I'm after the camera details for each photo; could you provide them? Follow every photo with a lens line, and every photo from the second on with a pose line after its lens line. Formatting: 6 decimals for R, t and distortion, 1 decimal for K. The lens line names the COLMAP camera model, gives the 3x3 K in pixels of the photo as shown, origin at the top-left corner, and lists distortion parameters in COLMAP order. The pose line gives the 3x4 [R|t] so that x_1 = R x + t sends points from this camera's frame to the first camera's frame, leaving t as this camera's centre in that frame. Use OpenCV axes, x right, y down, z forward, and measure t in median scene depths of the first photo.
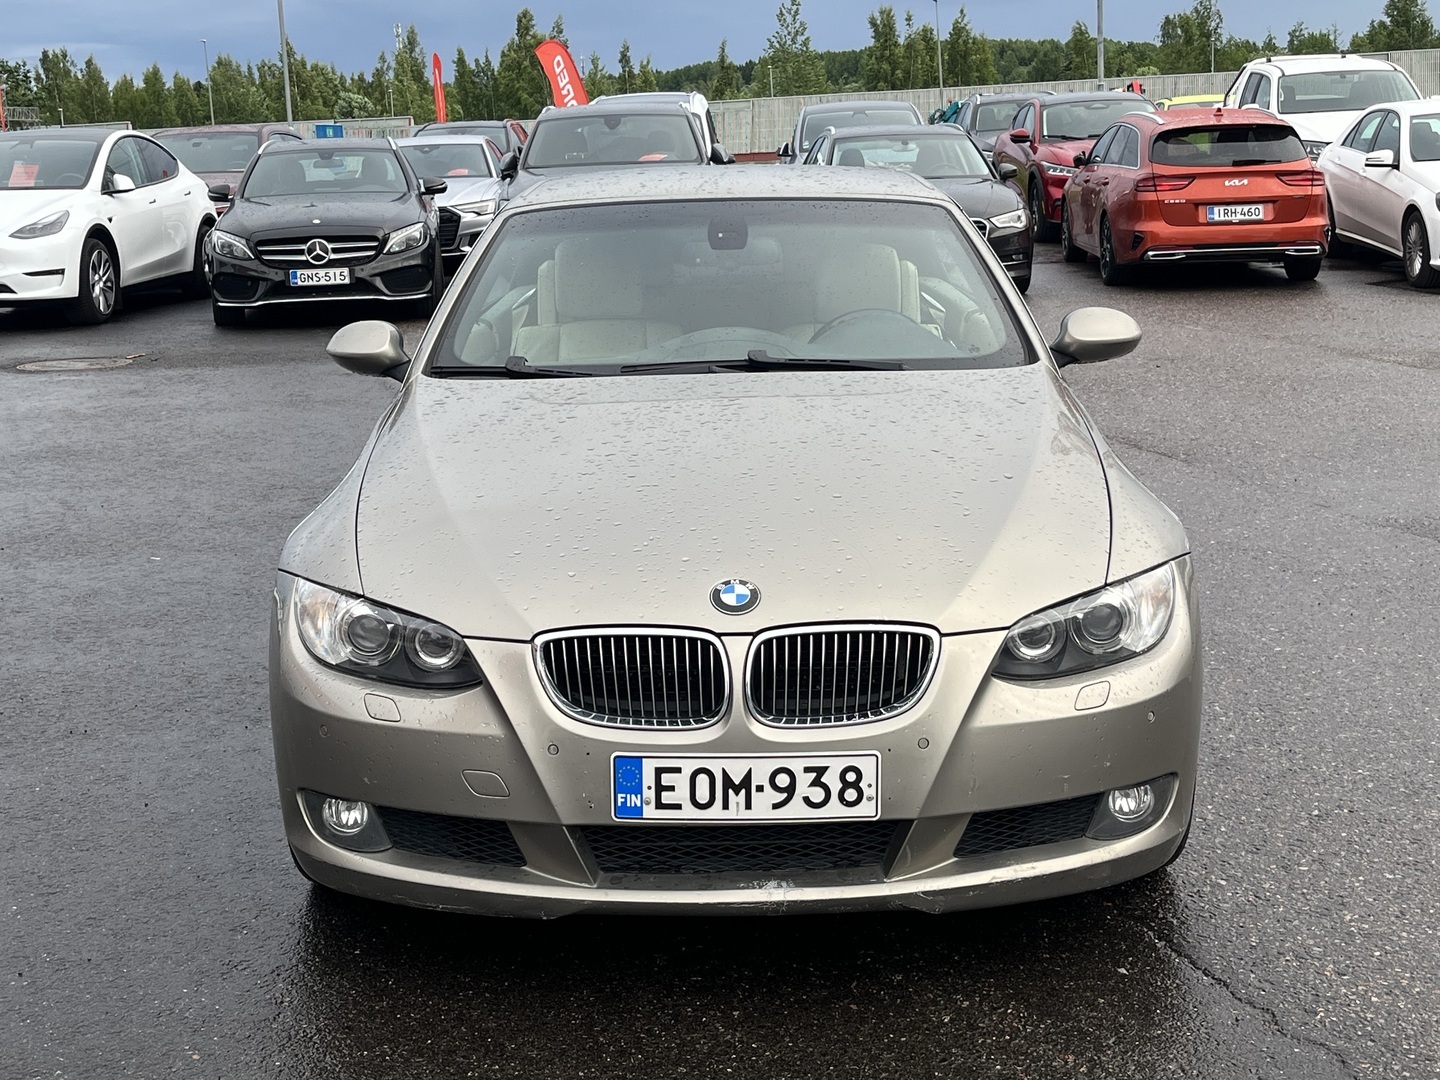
lens RADIAL K [[1925.9, 0, 720.0], [0, 1925.9, 540.0], [0, 0, 1]] dist [0.166478, -0.531493]
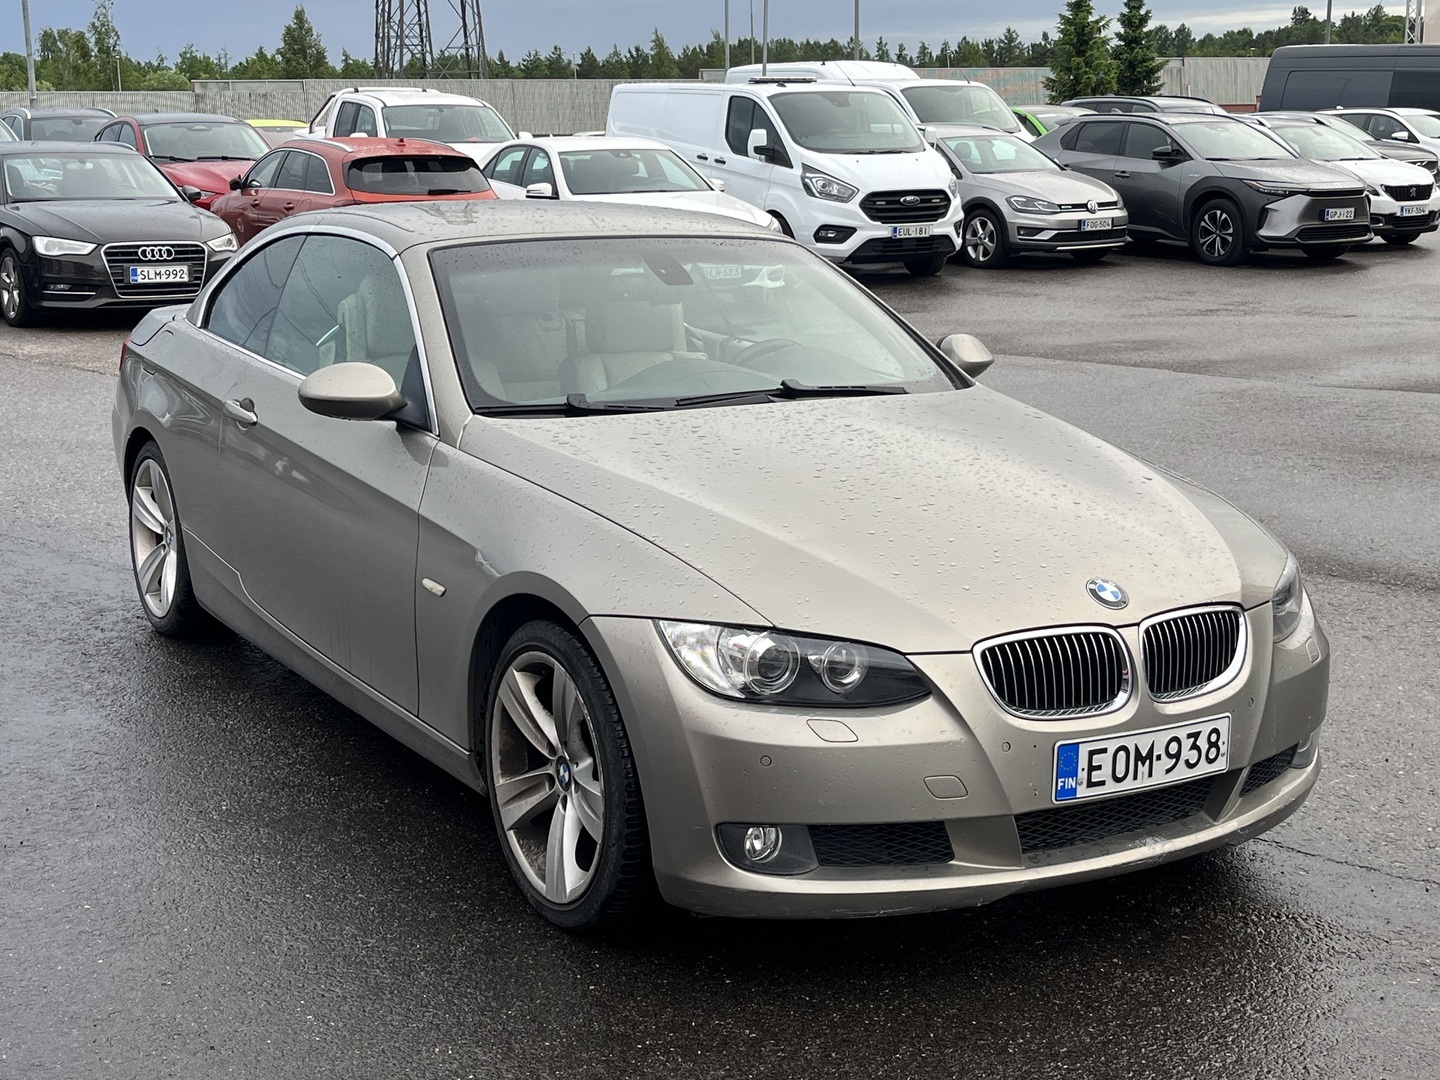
lens RADIAL K [[1925.9, 0, 720.0], [0, 1925.9, 540.0], [0, 0, 1]] dist [0.166478, -0.531493]
pose [[0.858781, -0.075051, 0.506816, -0.772486], [0.080135, 0.996714, 0.011812, -0.034288], [-0.506037, 0.030470, 0.861973, 0.133080]]
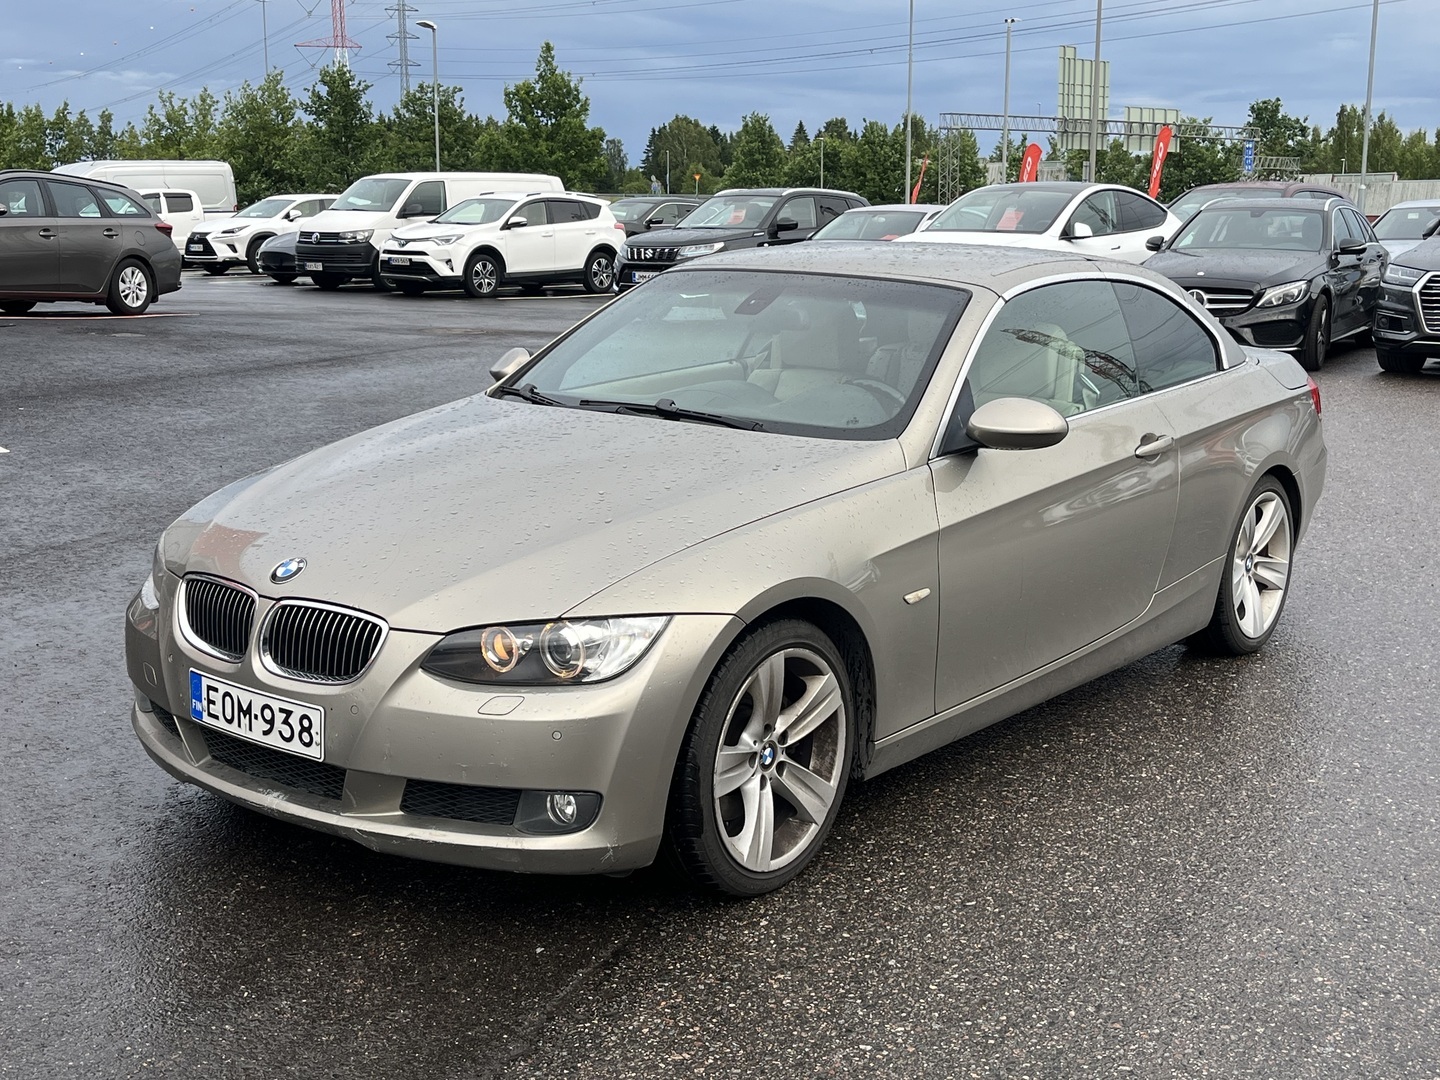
lens RADIAL K [[1786.9, 0, 720.0], [0, 1786.9, 540.0], [0, 0, 1]] dist [0.010820, -0.017804]
pose [[0.792610, 0.153481, -0.590096, 0.960424], [-0.157723, 0.986470, 0.044724, -0.092746], [0.588977, 0.057623, 0.806093, 0.199910]]
